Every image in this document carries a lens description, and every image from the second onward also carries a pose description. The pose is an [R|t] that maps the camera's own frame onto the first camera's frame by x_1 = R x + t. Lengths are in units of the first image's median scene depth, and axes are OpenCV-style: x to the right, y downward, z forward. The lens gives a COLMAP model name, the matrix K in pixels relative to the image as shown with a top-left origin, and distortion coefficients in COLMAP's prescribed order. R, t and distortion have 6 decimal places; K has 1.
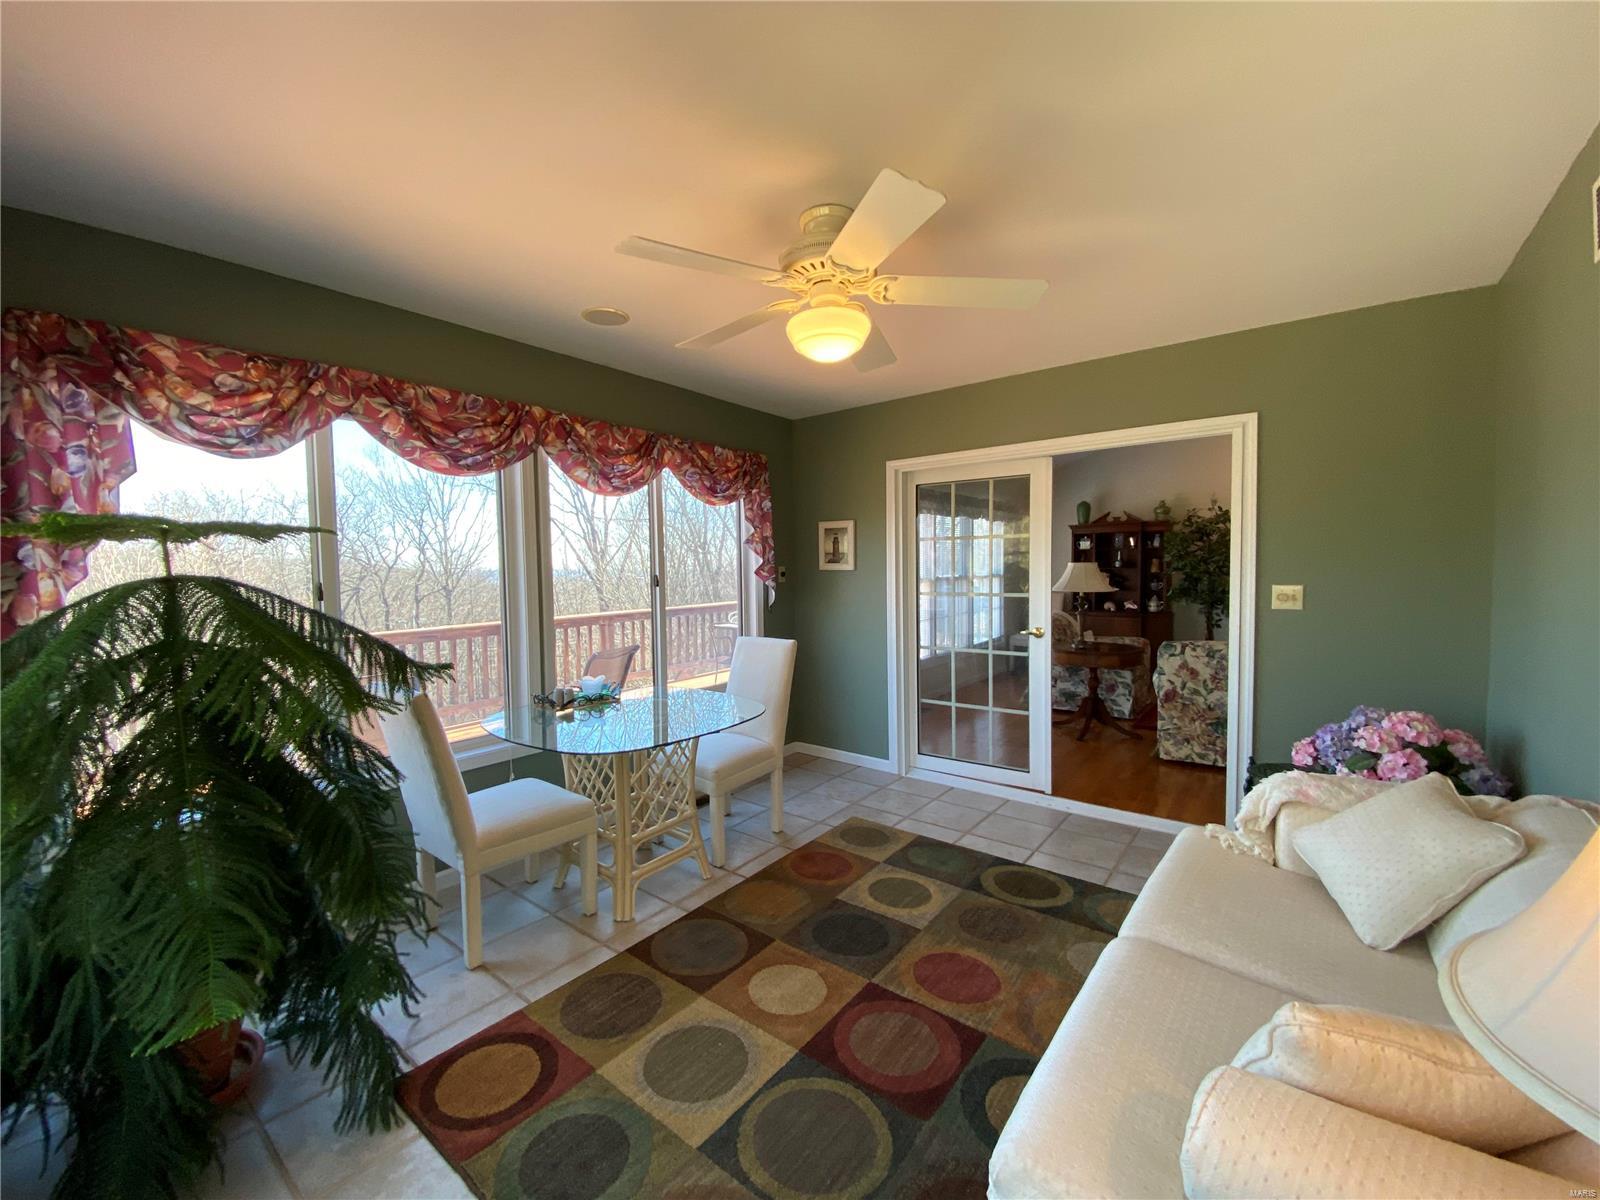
lens RADIAL K [[650.3, 0, 789.0], [0, 650.3, 597.6], [0, 0, 1]] dist [0.019011, -0.020186]
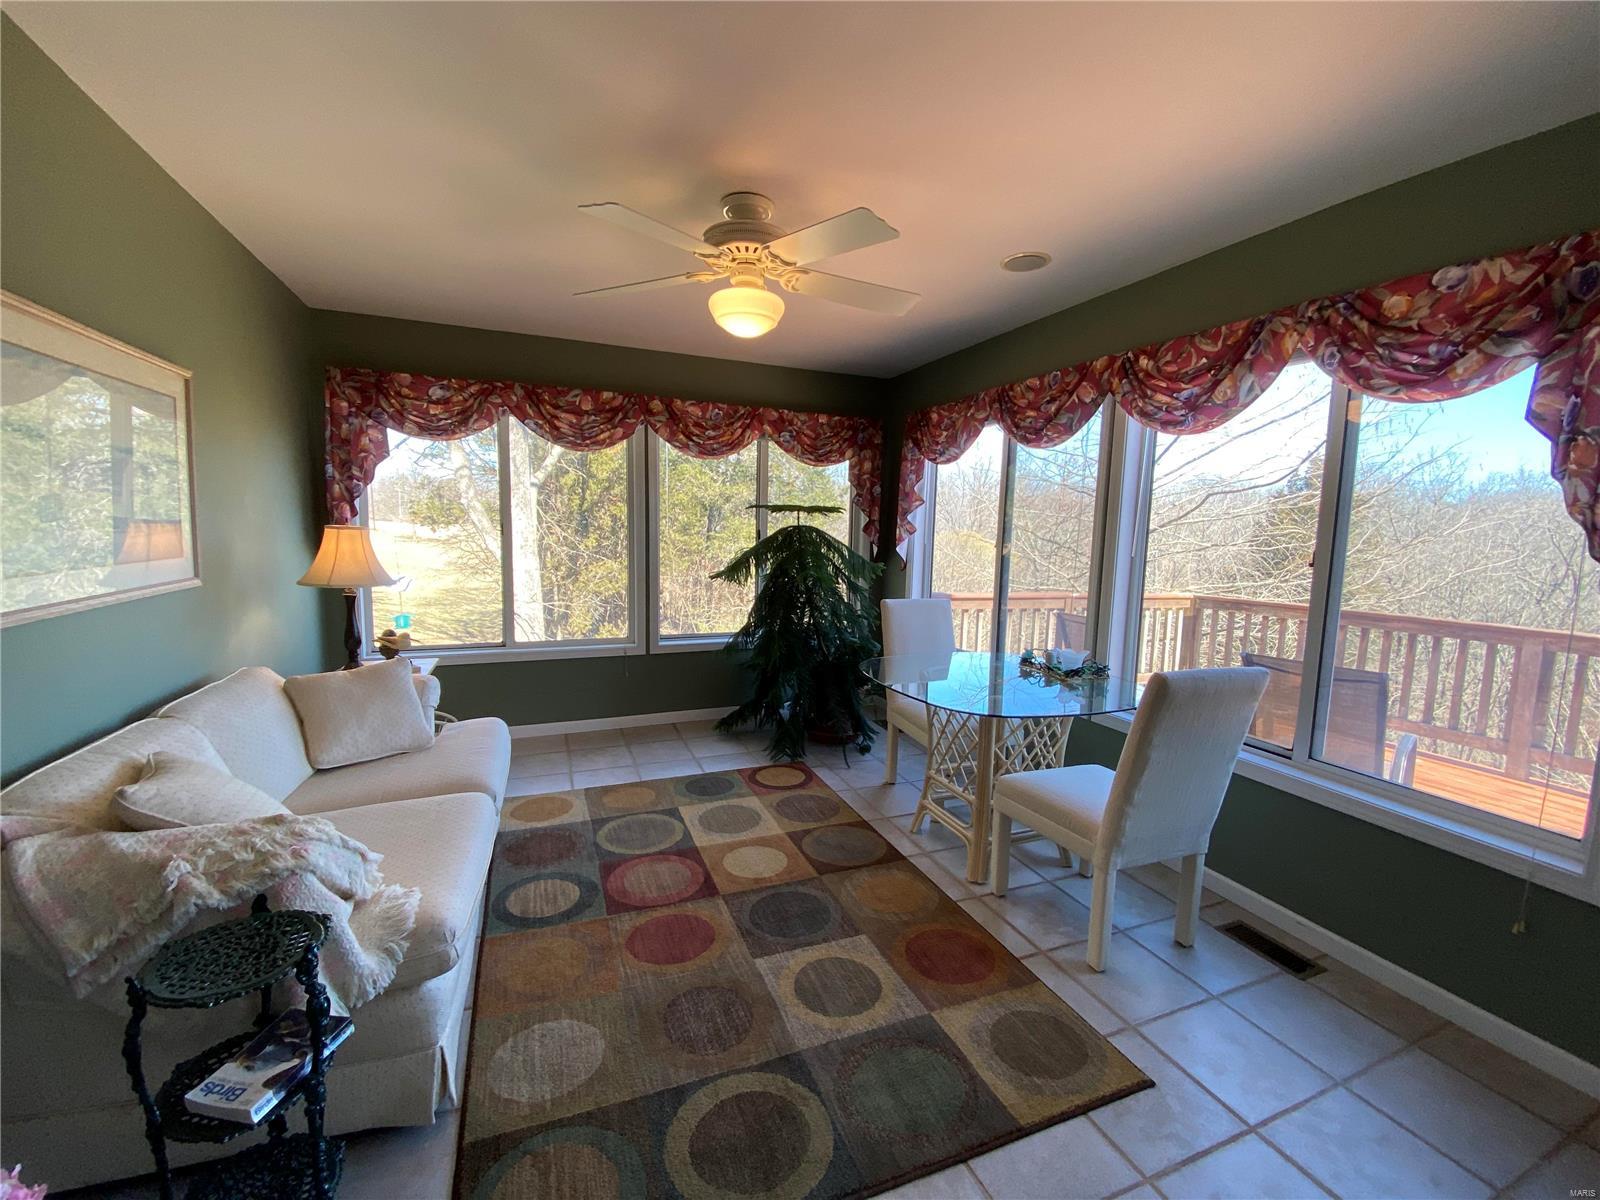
lens RADIAL K [[650.3, 0, 789.0], [0, 650.3, 597.6], [0, 0, 1]] dist [0.019011, -0.020186]
pose [[-0.511048, 0.099428, -0.853782, 0.811990], [-0.055252, 0.987433, 0.148064, -0.075979], [0.857775, 0.122841, -0.499132, 1.332366]]
